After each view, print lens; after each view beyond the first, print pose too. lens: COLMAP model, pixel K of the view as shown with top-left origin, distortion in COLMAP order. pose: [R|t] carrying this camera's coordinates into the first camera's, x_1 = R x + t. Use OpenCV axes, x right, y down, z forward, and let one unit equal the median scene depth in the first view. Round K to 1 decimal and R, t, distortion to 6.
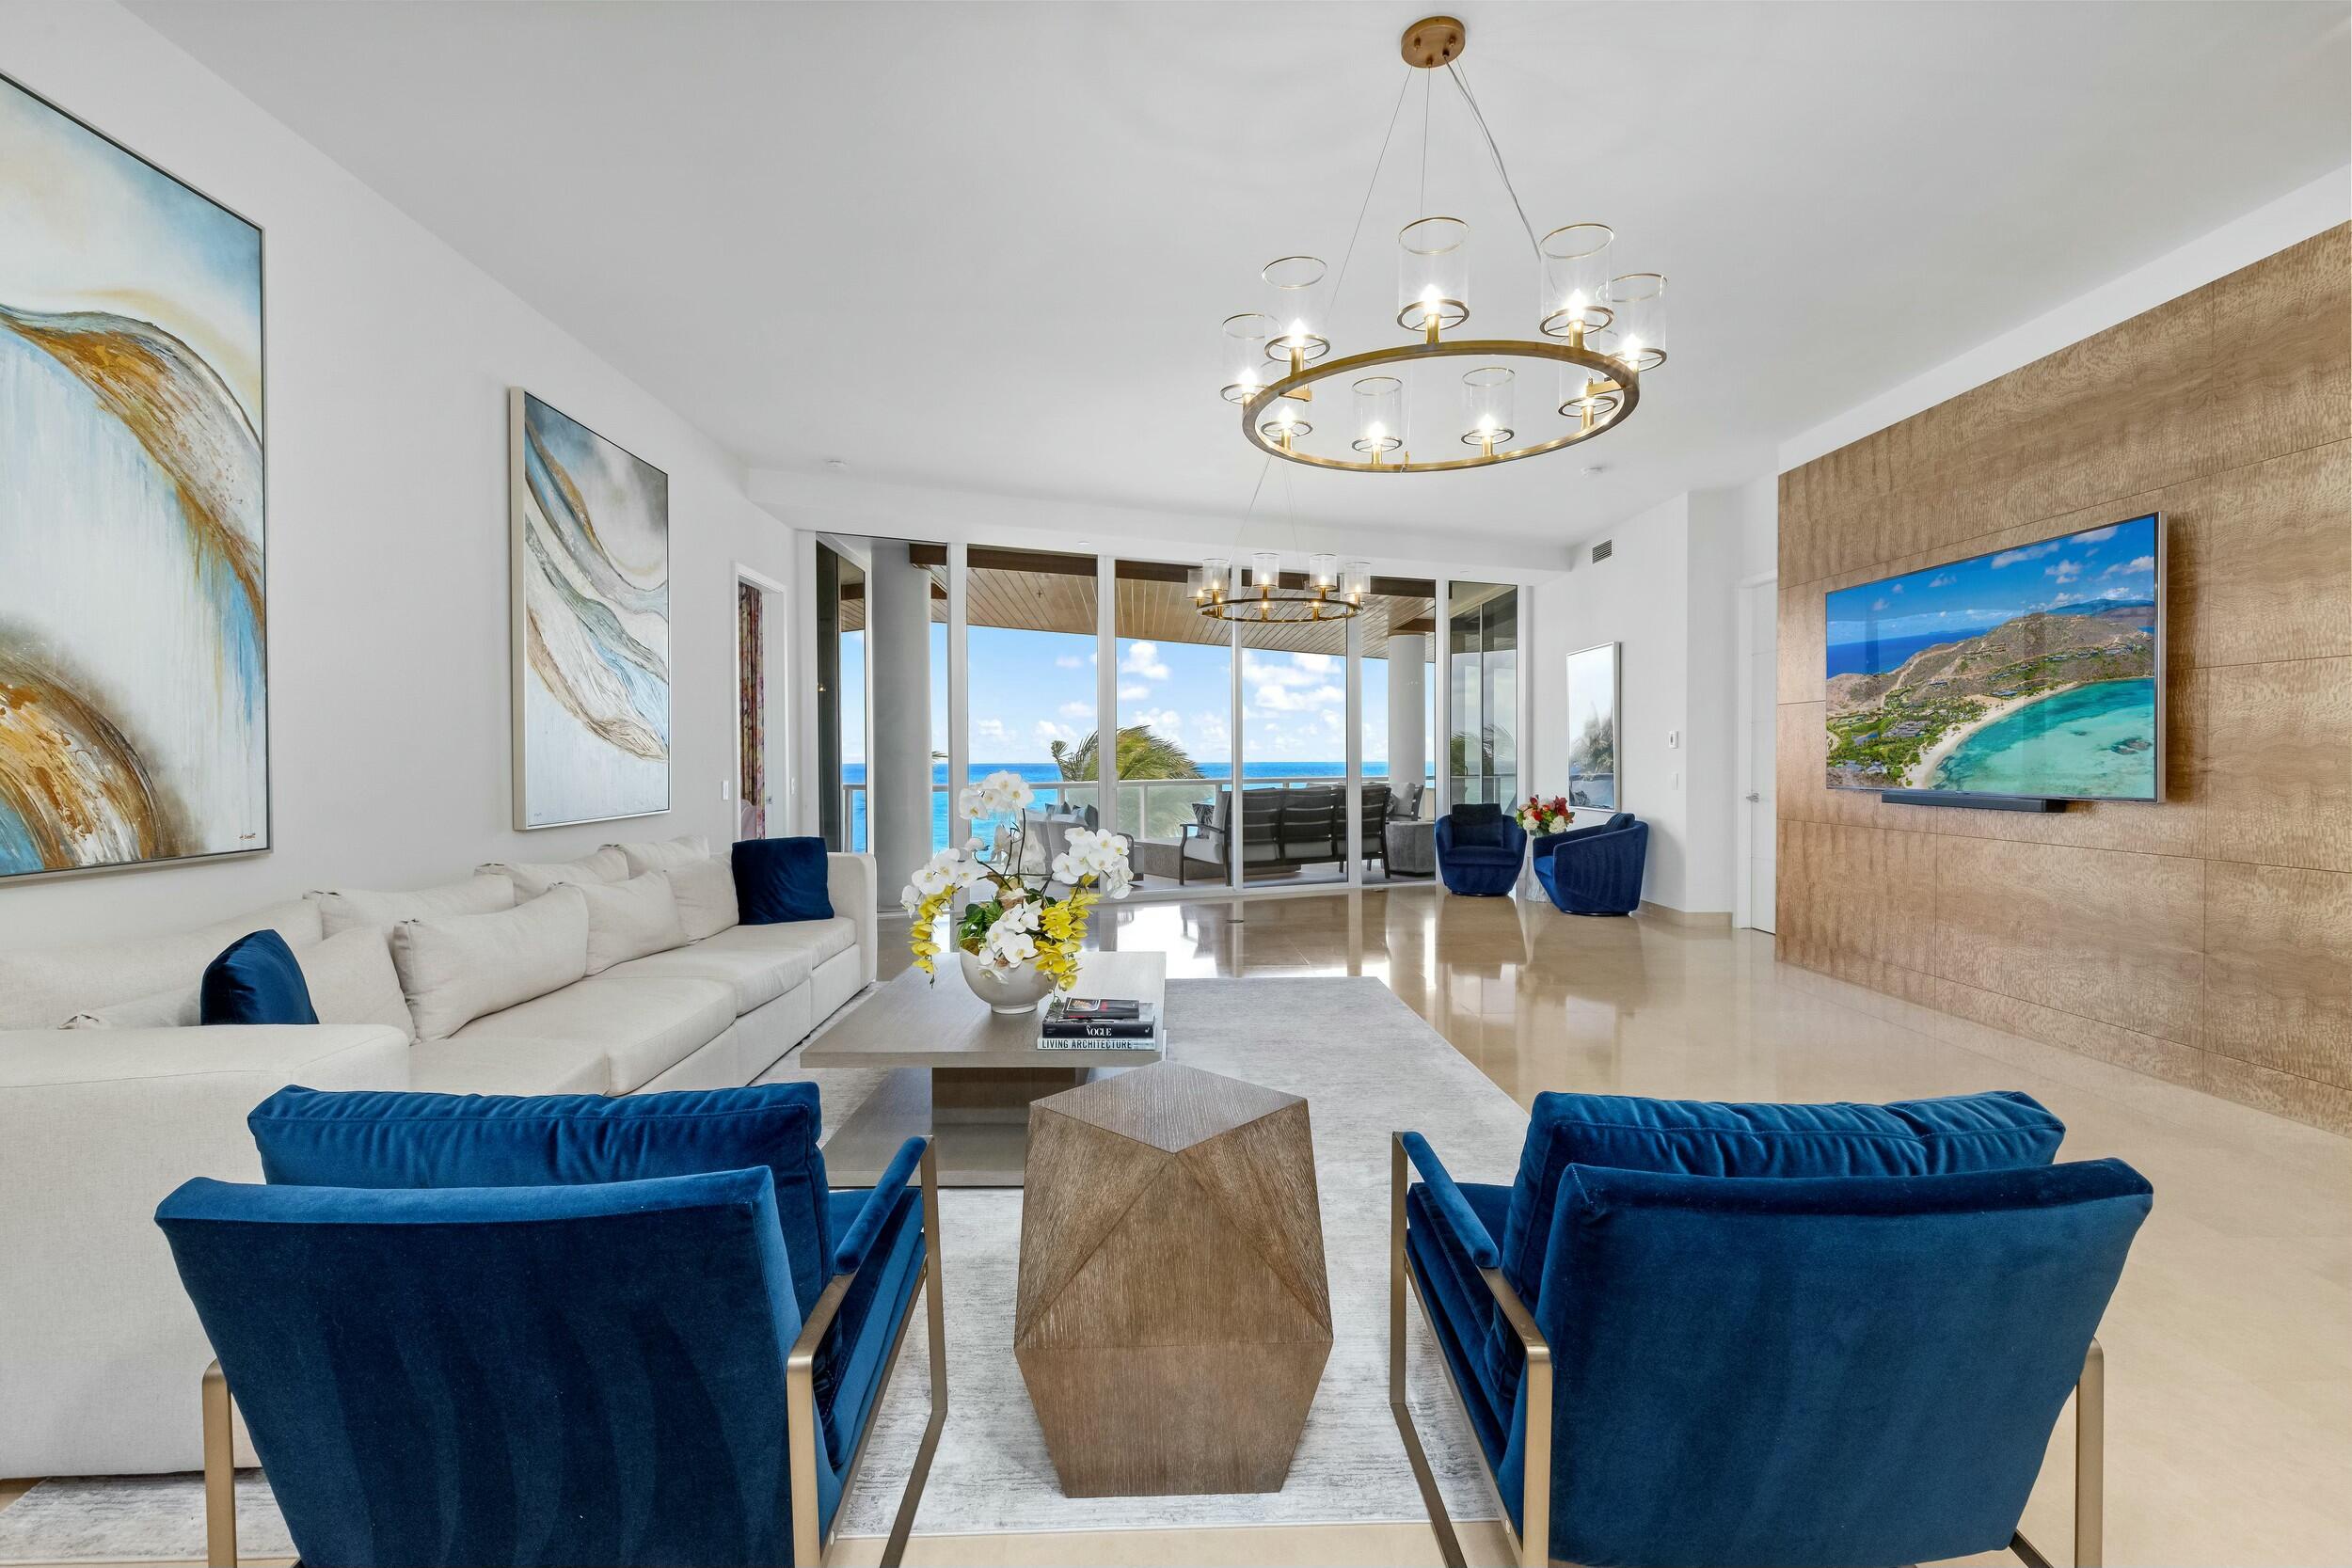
lens RADIAL K [[1045.8, 0, 1184.8], [0, 1045.8, 780.9], [0, 0, 1]] dist [0.012479, -0.000041]
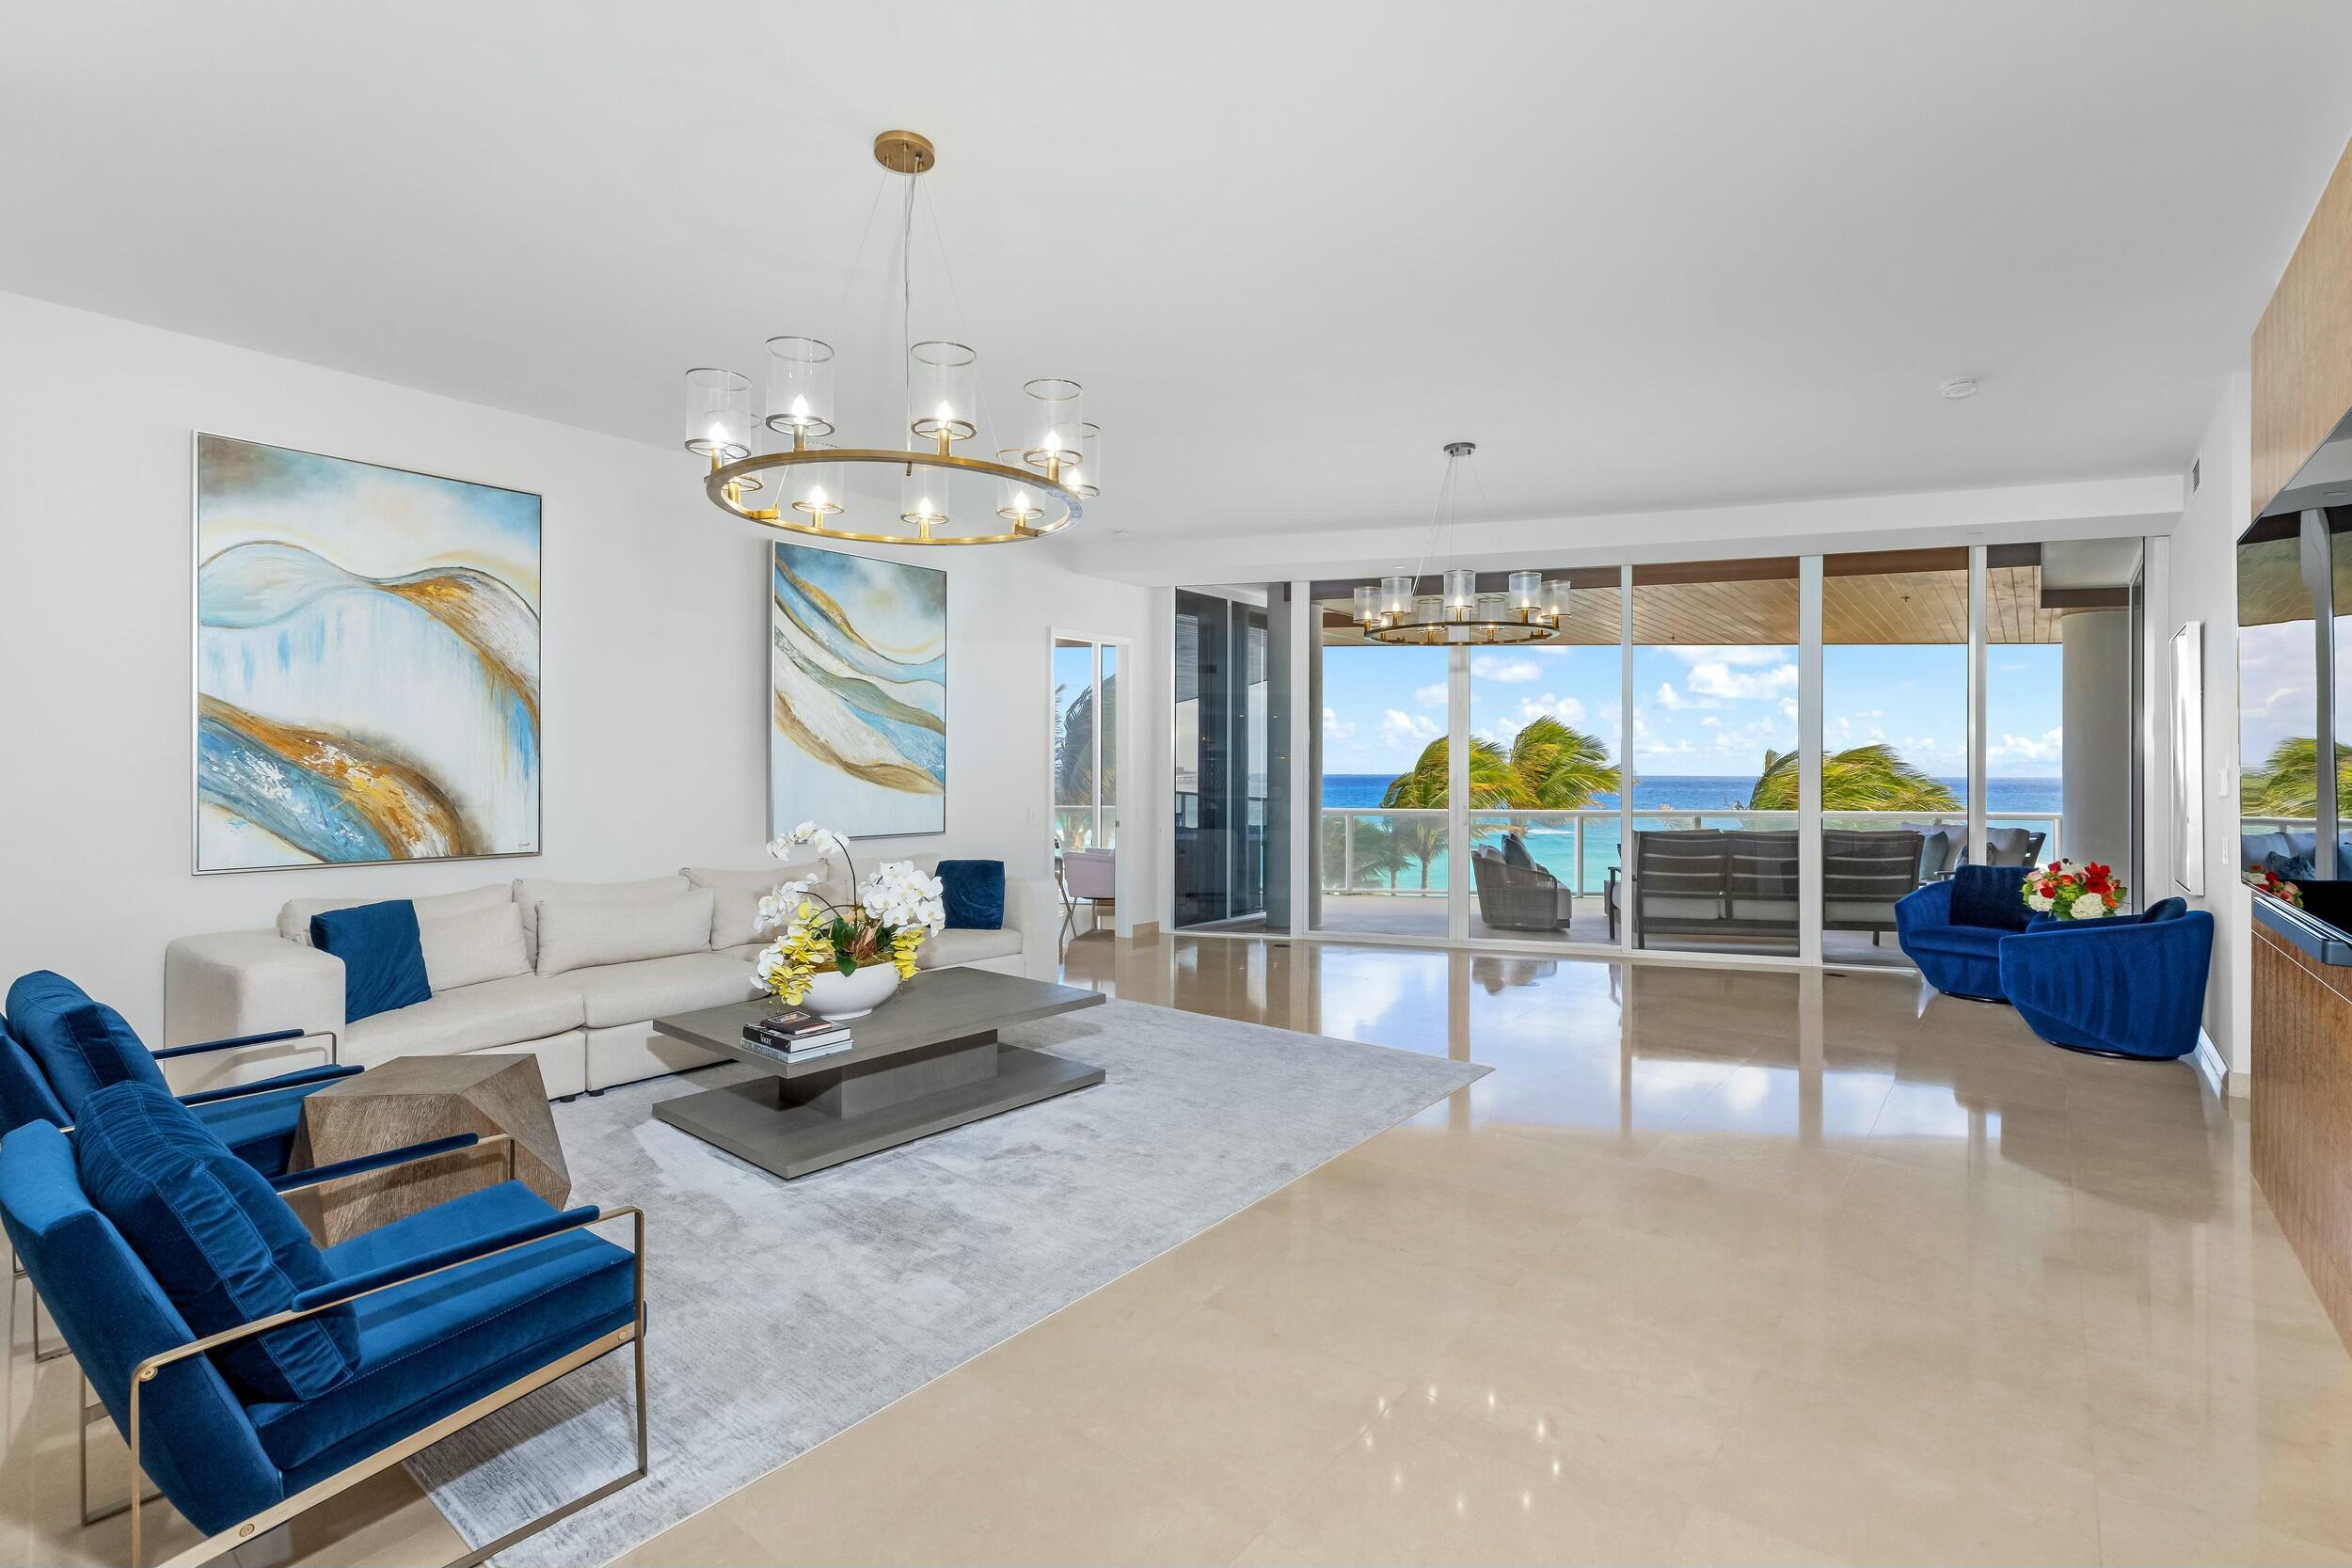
lens RADIAL K [[1034.3, 0, 1174.1], [0, 1034.3, 777.1], [0, 0, 1]] dist [-0.032108, 0.000049]
pose [[0.742843, 0.005152, -0.669445, 1.050530], [-0.017204, 0.999787, -0.011396, -0.059877], [0.669244, 0.019982, 0.742774, 0.477974]]
